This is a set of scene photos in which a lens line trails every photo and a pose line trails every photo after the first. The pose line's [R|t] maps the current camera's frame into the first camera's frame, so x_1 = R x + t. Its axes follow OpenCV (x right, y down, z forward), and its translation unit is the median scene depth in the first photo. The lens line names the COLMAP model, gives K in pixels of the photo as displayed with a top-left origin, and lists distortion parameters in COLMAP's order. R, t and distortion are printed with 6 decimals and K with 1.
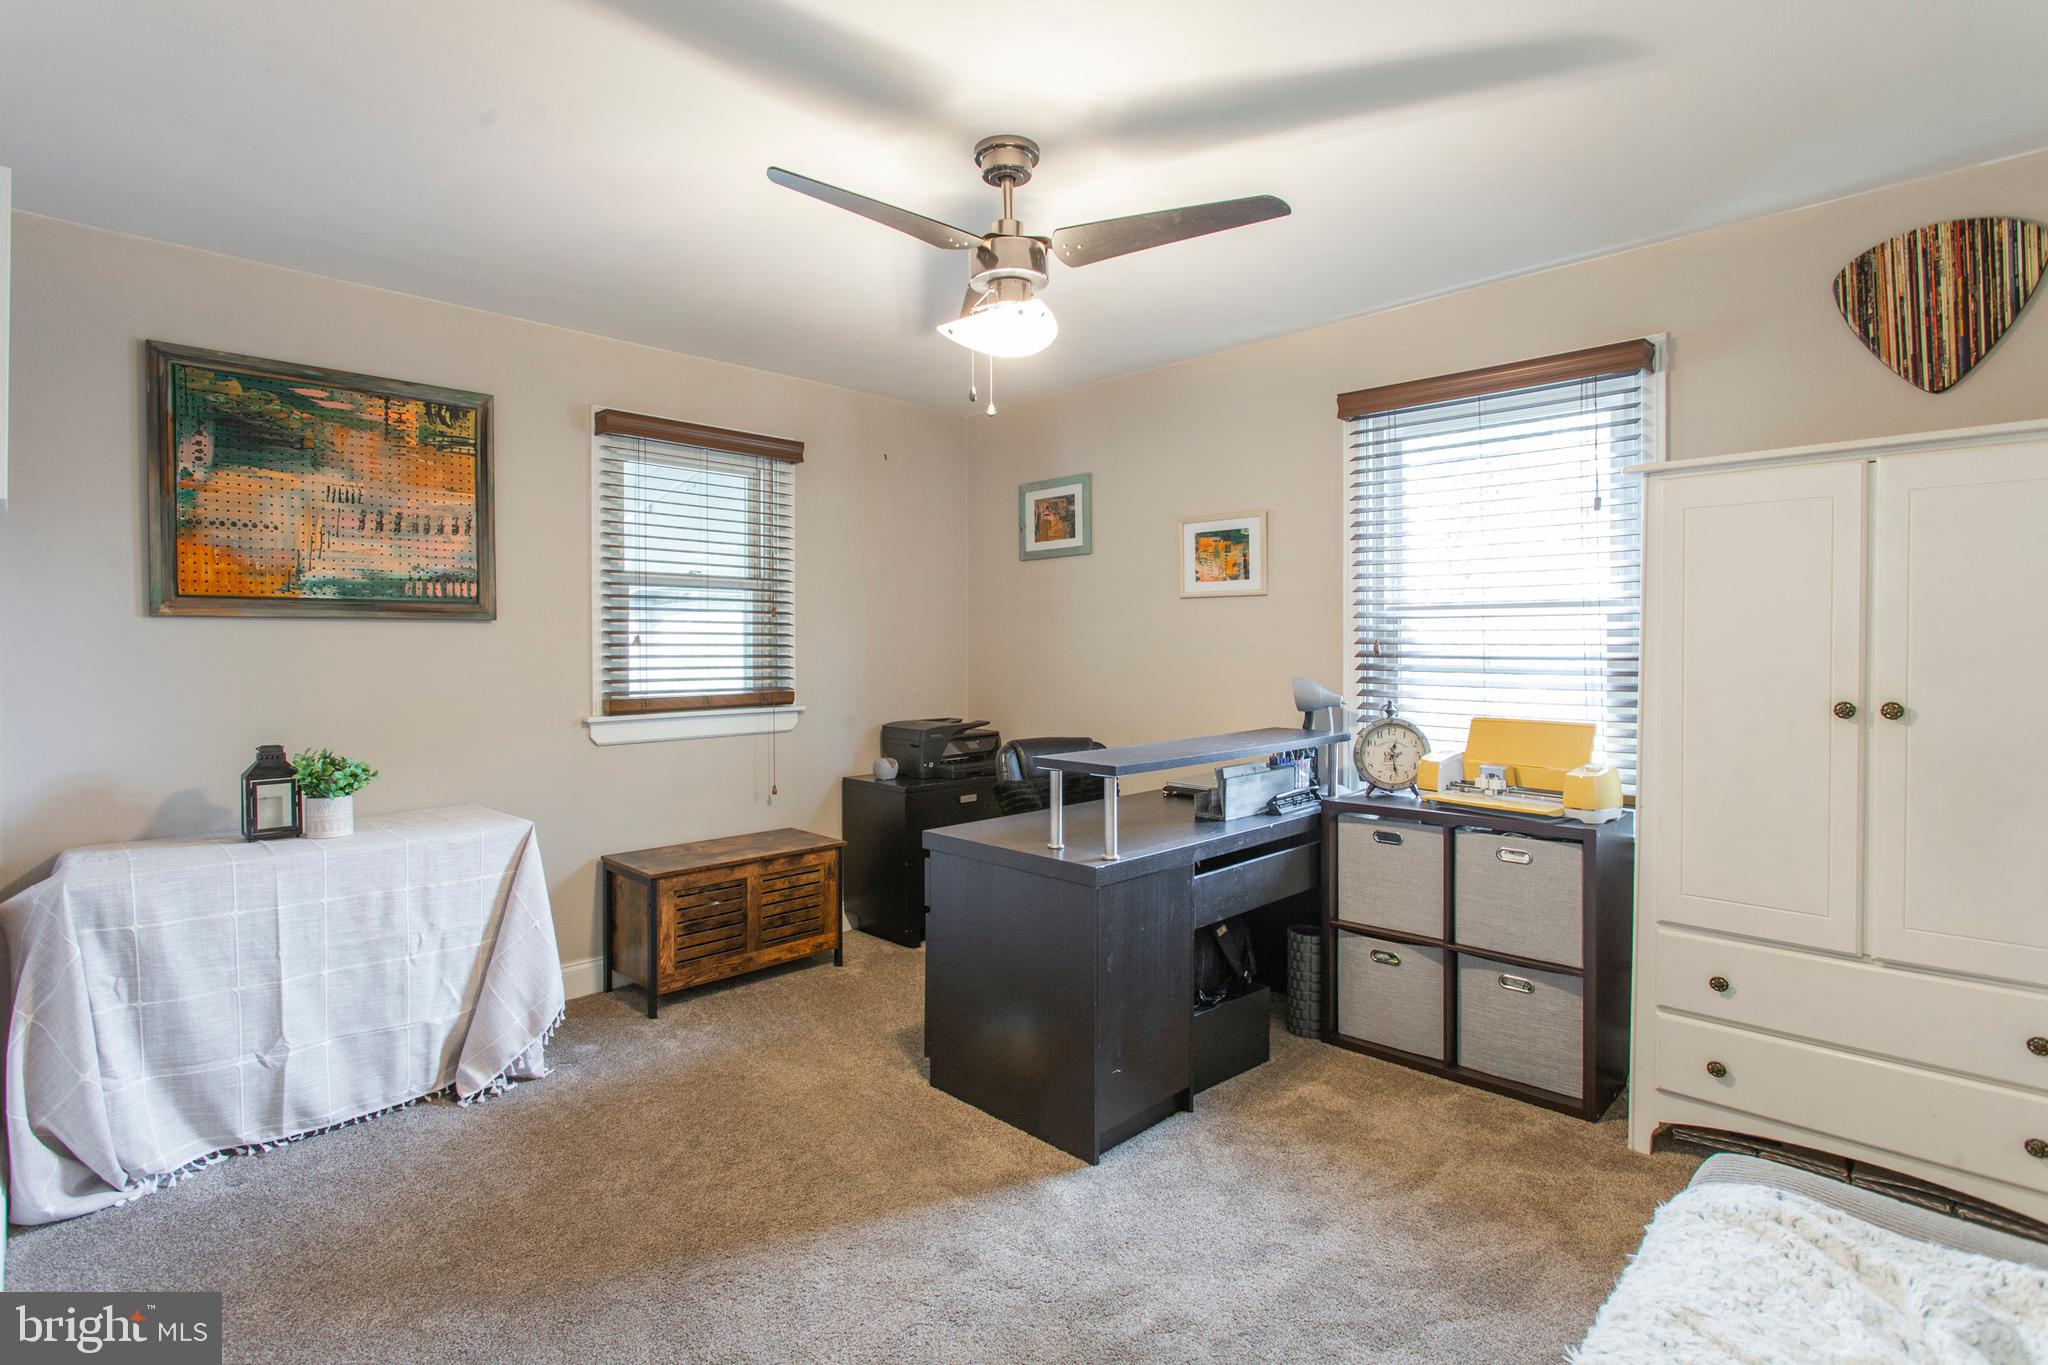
lens RADIAL K [[1001.2, 0, 1001.3], [0, 1001.2, 643.2], [0, 0, 1]] dist [-0.016783, 0.003990]
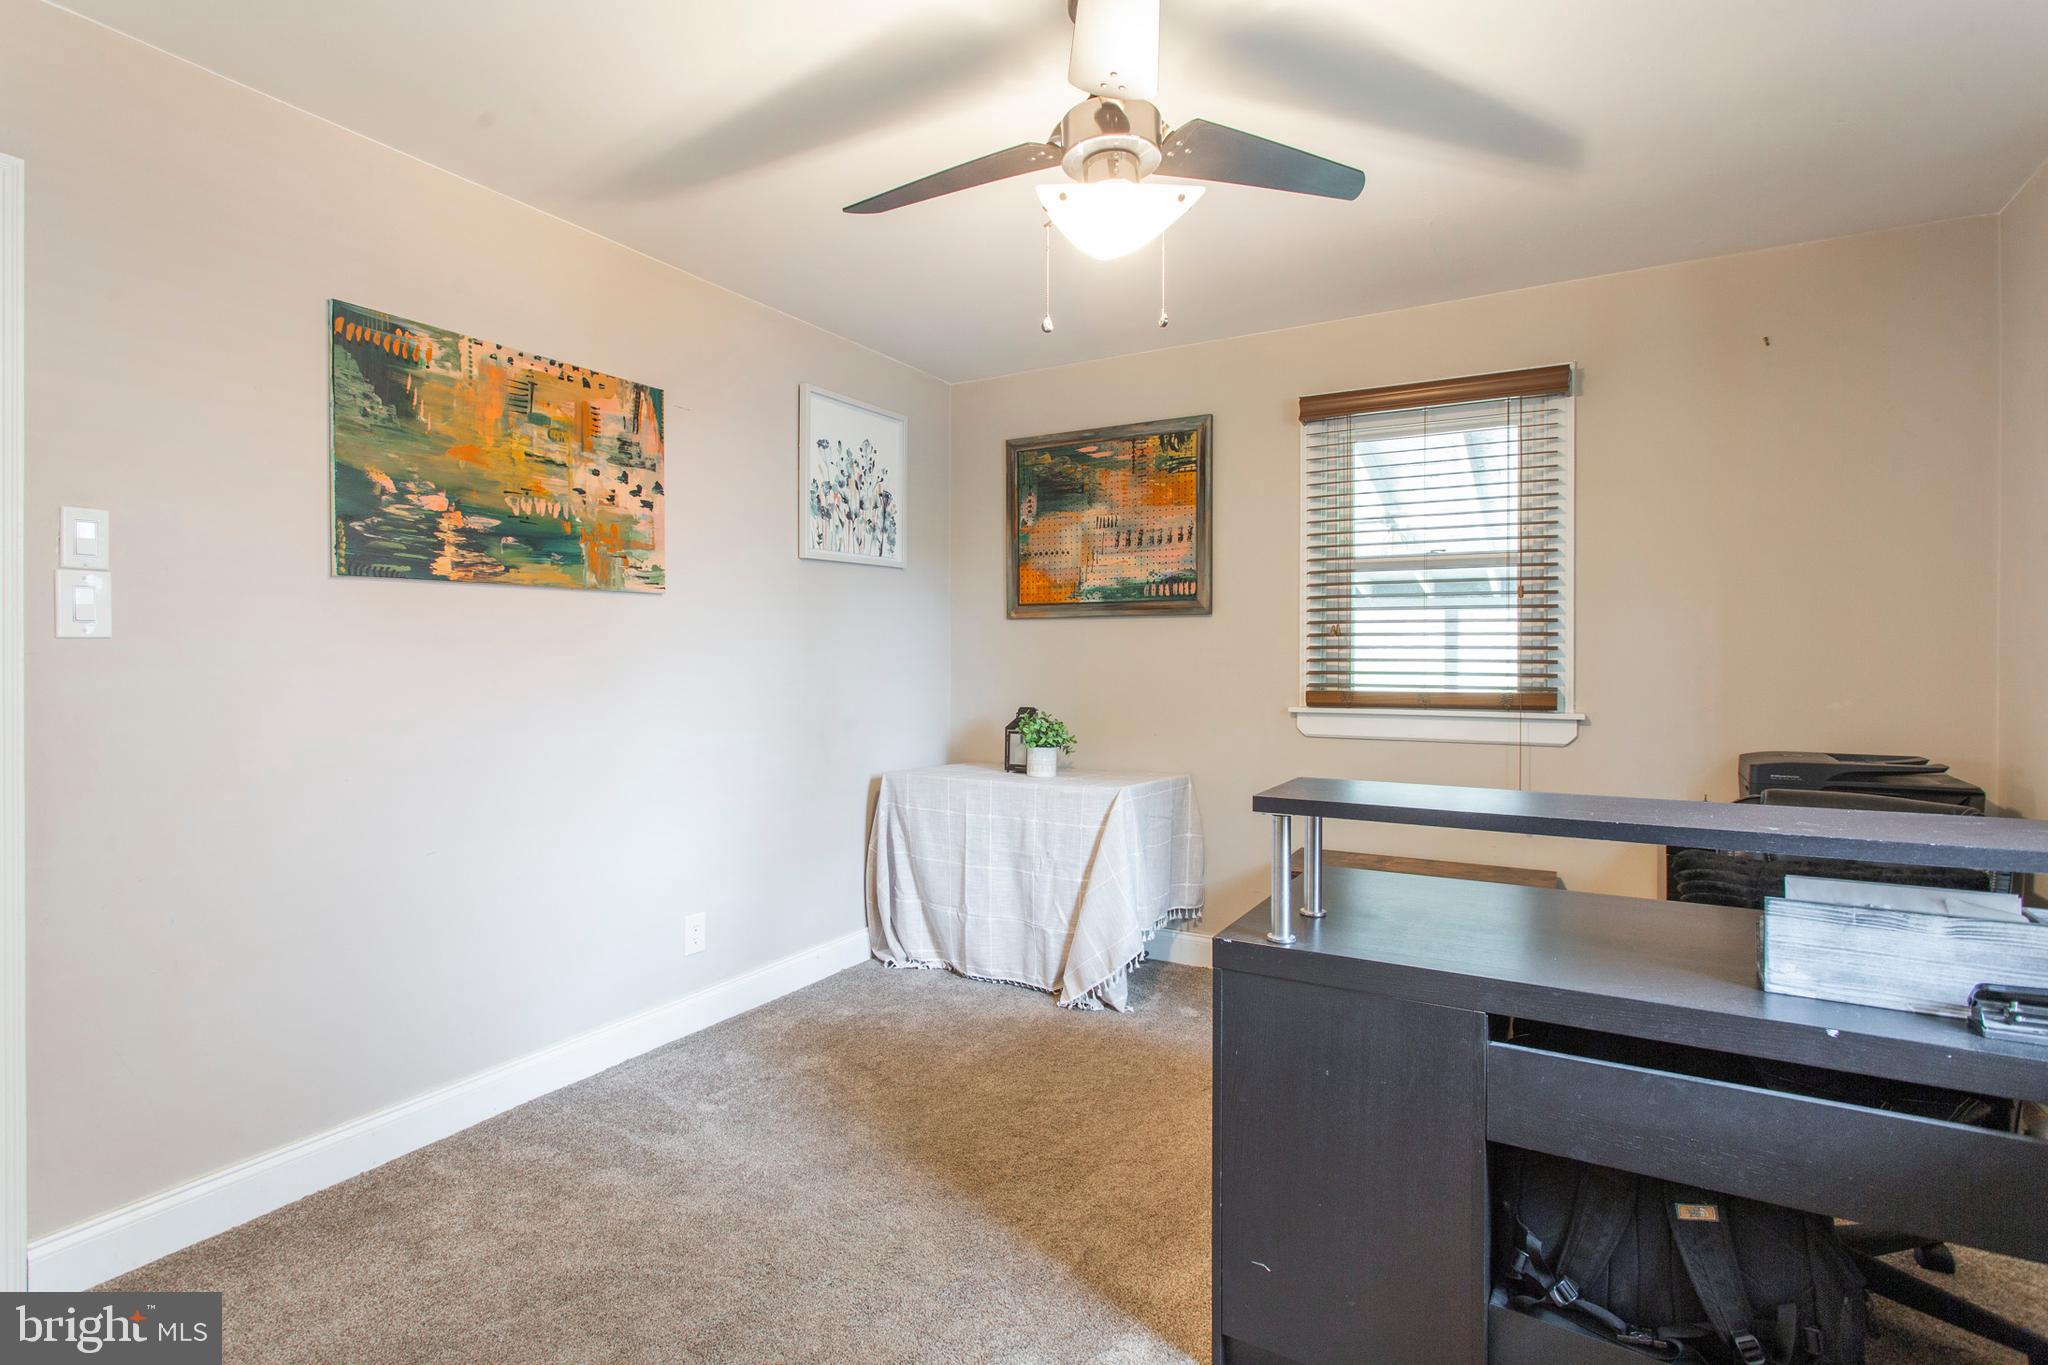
lens RADIAL K [[1001.2, 0, 1021.0], [0, 1001.2, 648.7], [0, 0, 1]] dist [-0.016783, 0.003990]
pose [[0.257732, -0.004476, -0.966206, 0.564772], [0.002333, 0.999989, -0.004010, 0.021540], [0.966214, -0.001220, 0.257740, 0.542942]]
